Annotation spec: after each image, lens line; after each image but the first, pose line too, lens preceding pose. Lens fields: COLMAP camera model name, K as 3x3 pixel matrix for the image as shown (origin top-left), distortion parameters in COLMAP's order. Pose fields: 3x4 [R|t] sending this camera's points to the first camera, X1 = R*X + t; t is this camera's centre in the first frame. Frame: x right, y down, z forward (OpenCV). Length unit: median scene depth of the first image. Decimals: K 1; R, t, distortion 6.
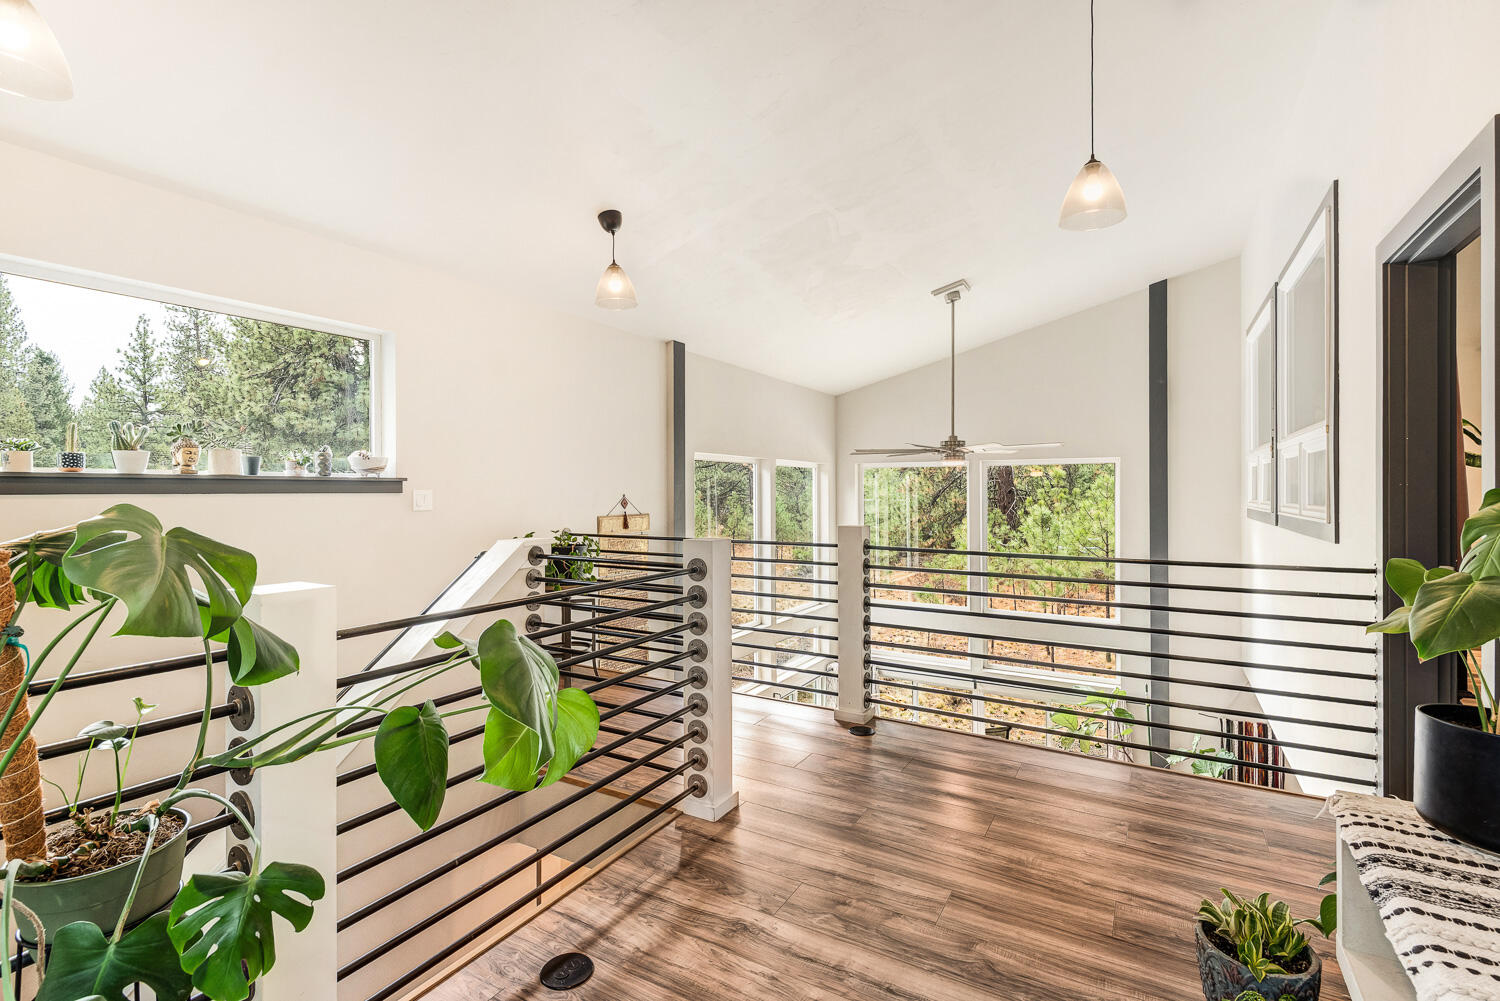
lens RADIAL K [[689.4, 0, 748.8], [0, 689.4, 508.8], [0, 0, 1]] dist [0.002088, -0.000509]
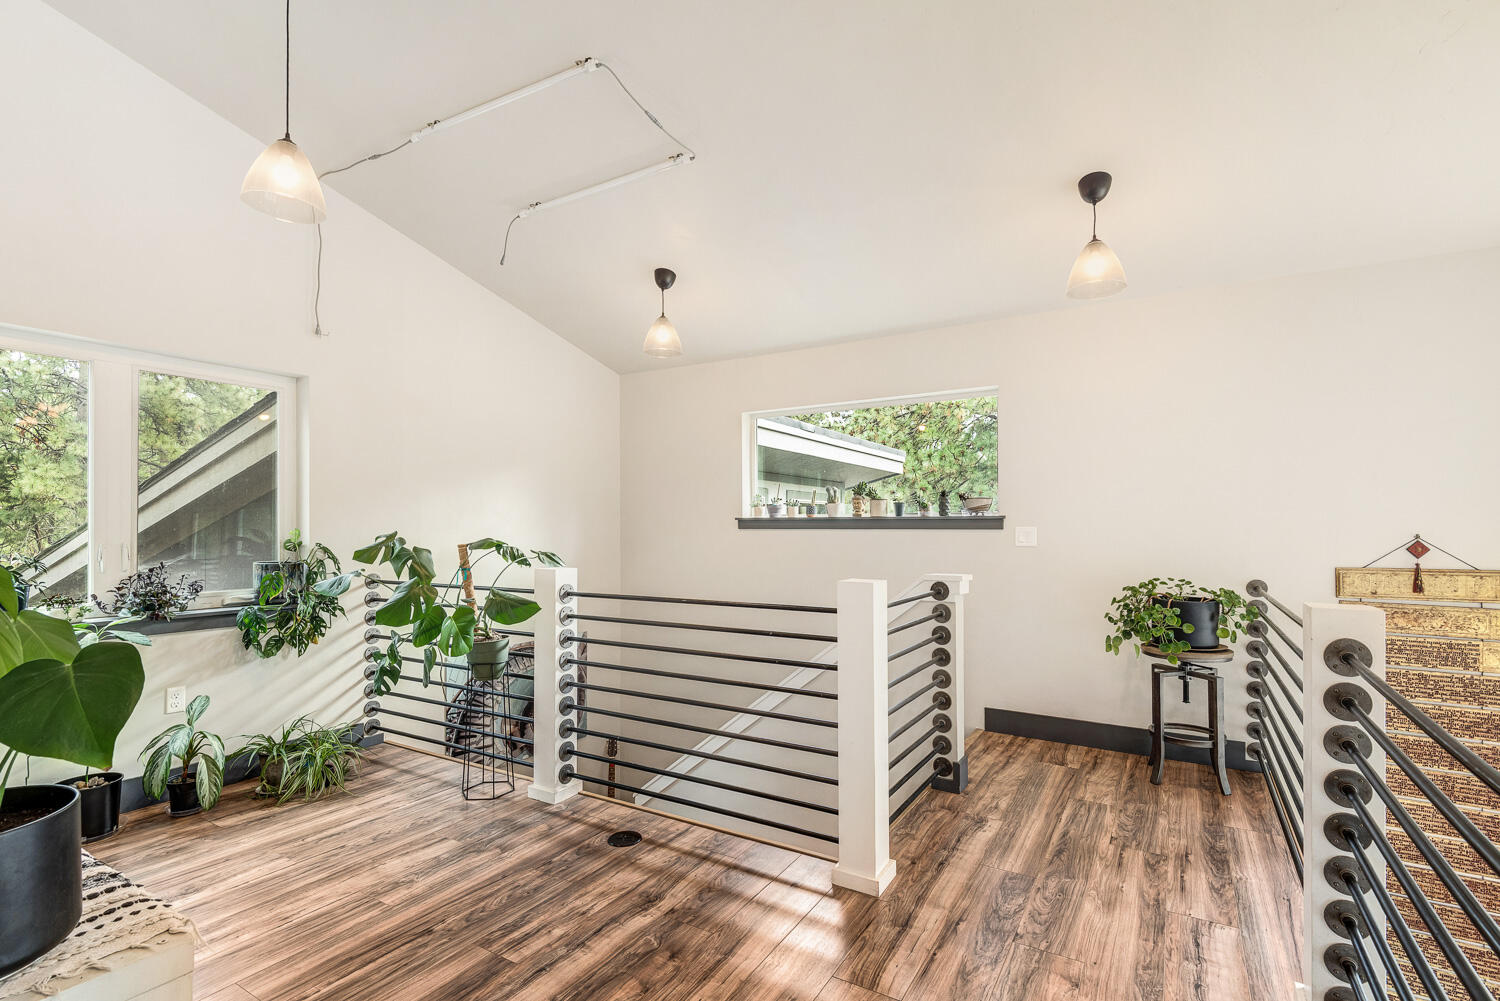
lens RADIAL K [[701.0, 0, 751.5], [0, 701.0, 534.0], [0, 0, 1]] dist [0.000061, -0.000640]
pose [[-0.028367, 0.007113, -0.999572, 0.633007], [-0.030697, 0.999497, 0.007983, -0.012443], [0.999126, 0.030910, -0.028134, 0.645738]]
